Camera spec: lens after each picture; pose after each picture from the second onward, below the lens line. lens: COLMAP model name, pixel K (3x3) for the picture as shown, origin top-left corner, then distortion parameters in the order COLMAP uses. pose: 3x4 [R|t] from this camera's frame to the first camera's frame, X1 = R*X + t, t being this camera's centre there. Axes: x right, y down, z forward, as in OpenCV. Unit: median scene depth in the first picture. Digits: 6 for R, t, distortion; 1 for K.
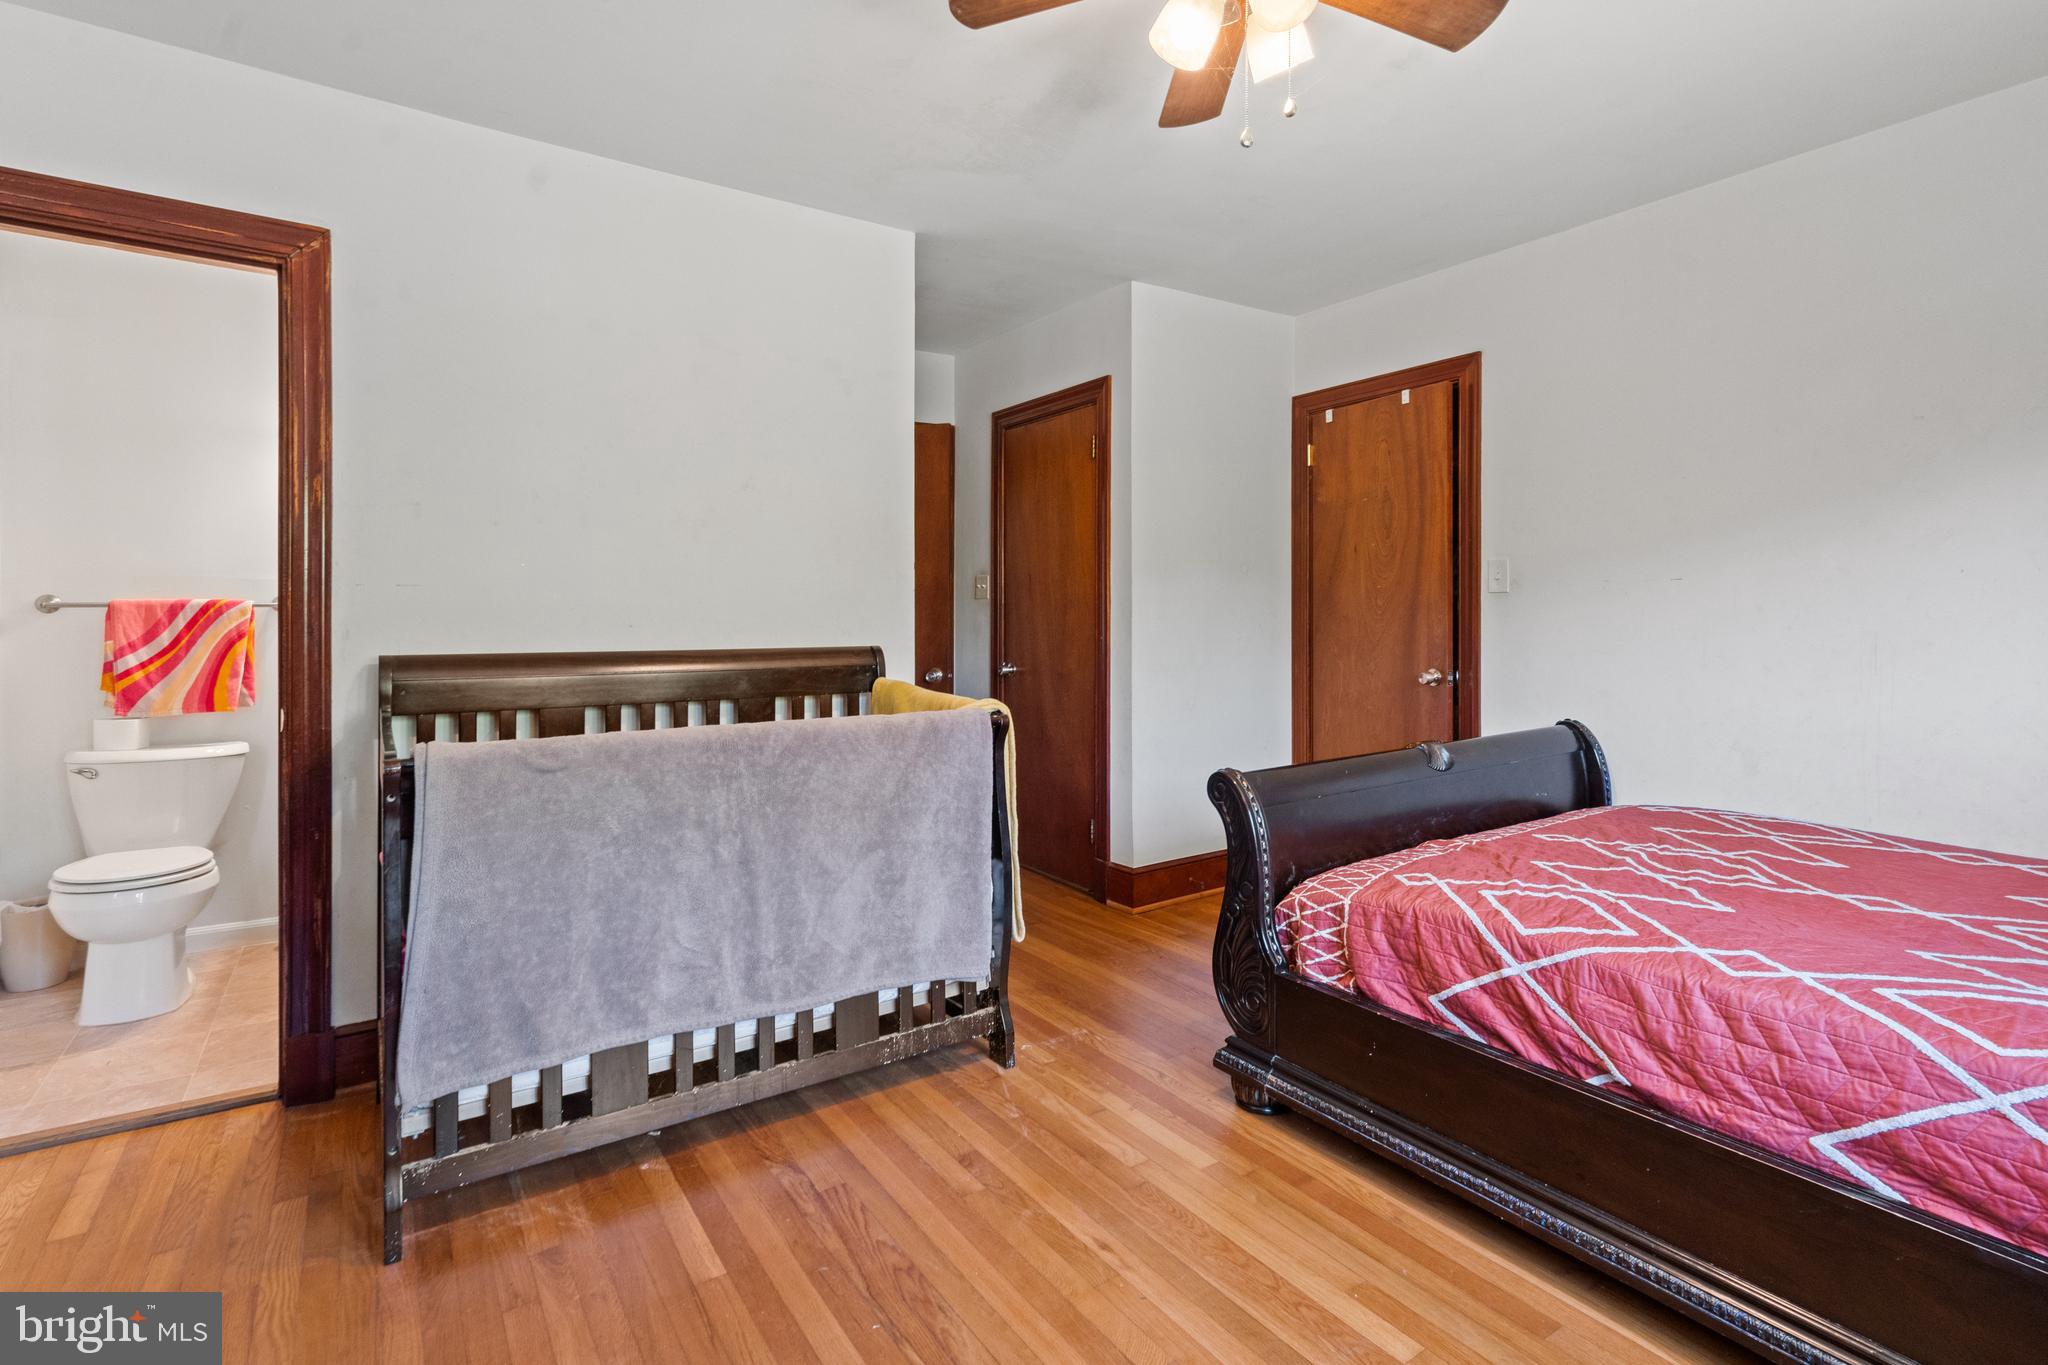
lens RADIAL K [[965.8, 0, 1035.7], [0, 965.8, 612.8], [0, 0, 1]] dist [-0.000979, -0.000044]
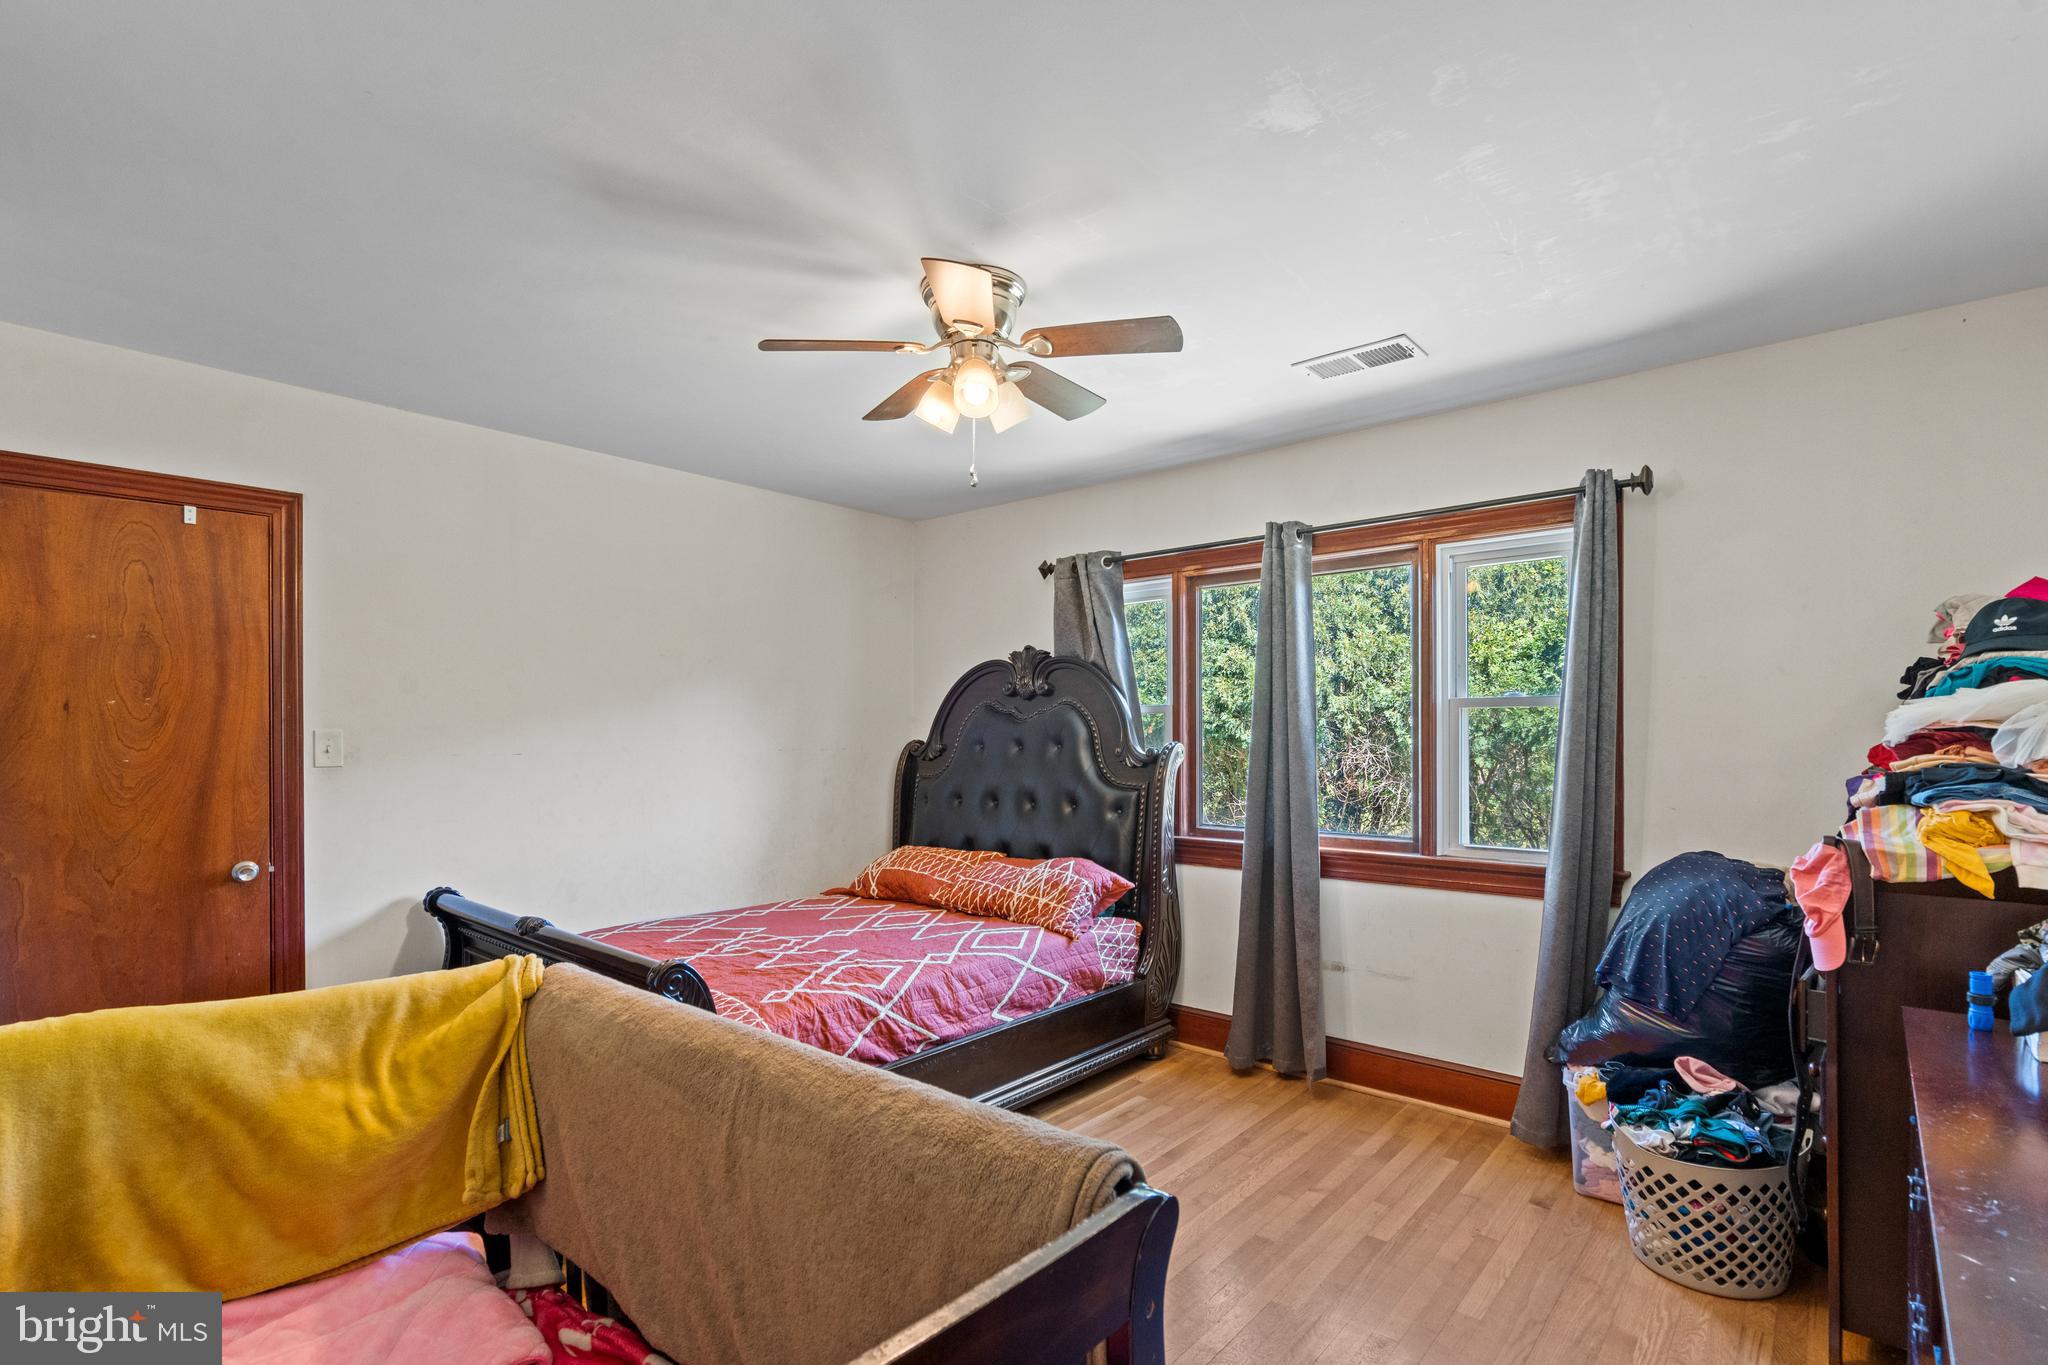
lens RADIAL K [[965.8, 0, 1046.9], [0, 965.8, 735.0], [0, 0, 1]] dist [-0.000979, -0.000044]
pose [[-0.248553, -0.001049, 0.968618, -1.177560], [0.003336, 0.999993, 0.001939, -0.103283], [-0.968613, 0.003713, -0.248548, 1.162178]]
